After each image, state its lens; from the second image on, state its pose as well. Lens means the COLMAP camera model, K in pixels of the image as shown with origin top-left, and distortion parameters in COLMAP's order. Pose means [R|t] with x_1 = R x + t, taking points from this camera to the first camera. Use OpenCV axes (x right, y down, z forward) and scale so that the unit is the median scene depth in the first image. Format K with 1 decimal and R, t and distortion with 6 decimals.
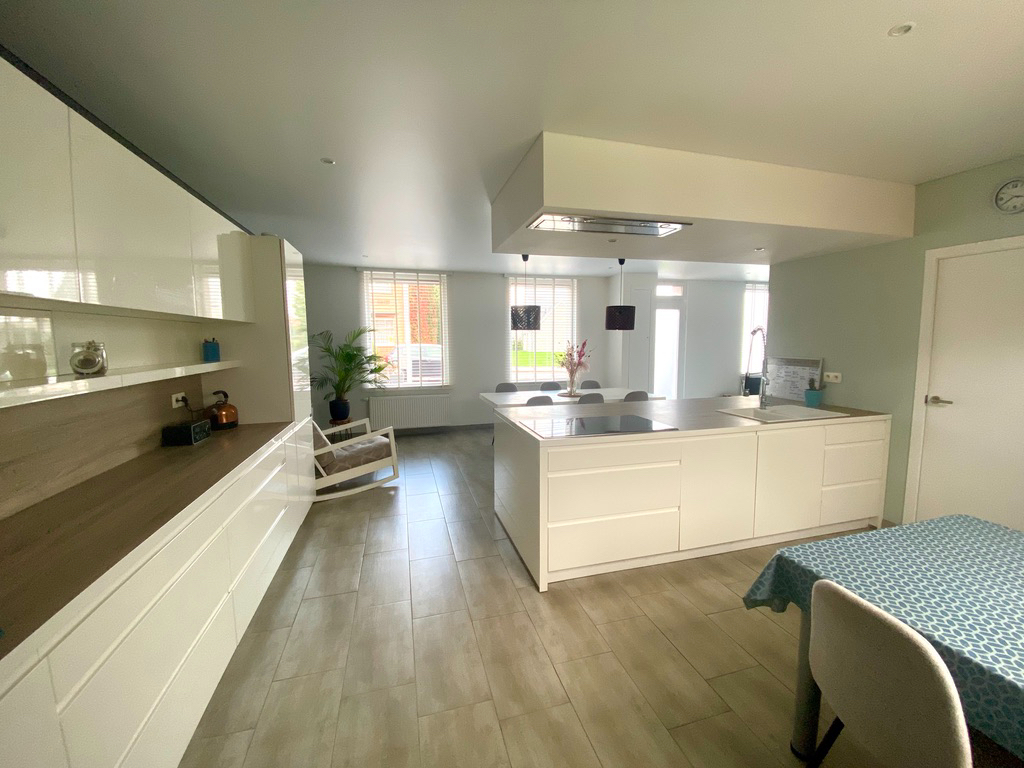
lens RADIAL K [[415.5, 0, 513.3], [0, 415.5, 384.0], [0, 0, 1]] dist [0.000006, -0.000047]
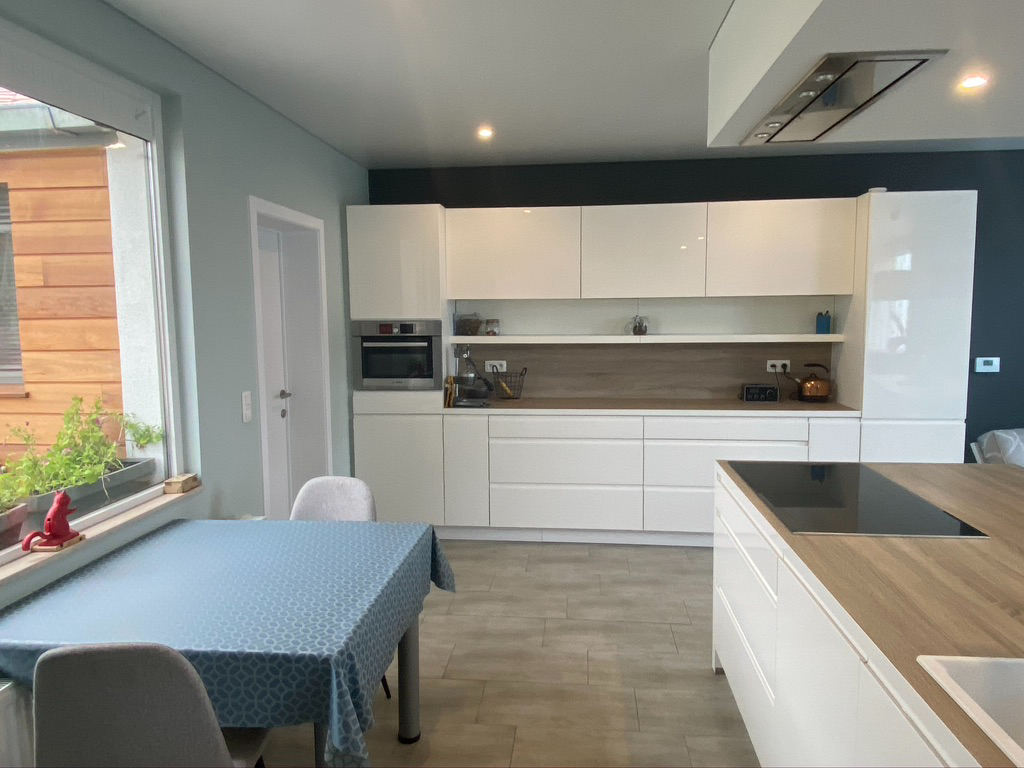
lens RADIAL K [[707.0, 0, 513.6], [0, 707.0, 379.1], [0, 0, 1]] dist [0.100007, -0.125345]
pose [[-0.359101, 0.101041, -0.927813, 1.644271], [-0.090430, 0.985678, 0.142342, -0.180757], [0.928907, 0.135017, -0.344821, 1.312661]]
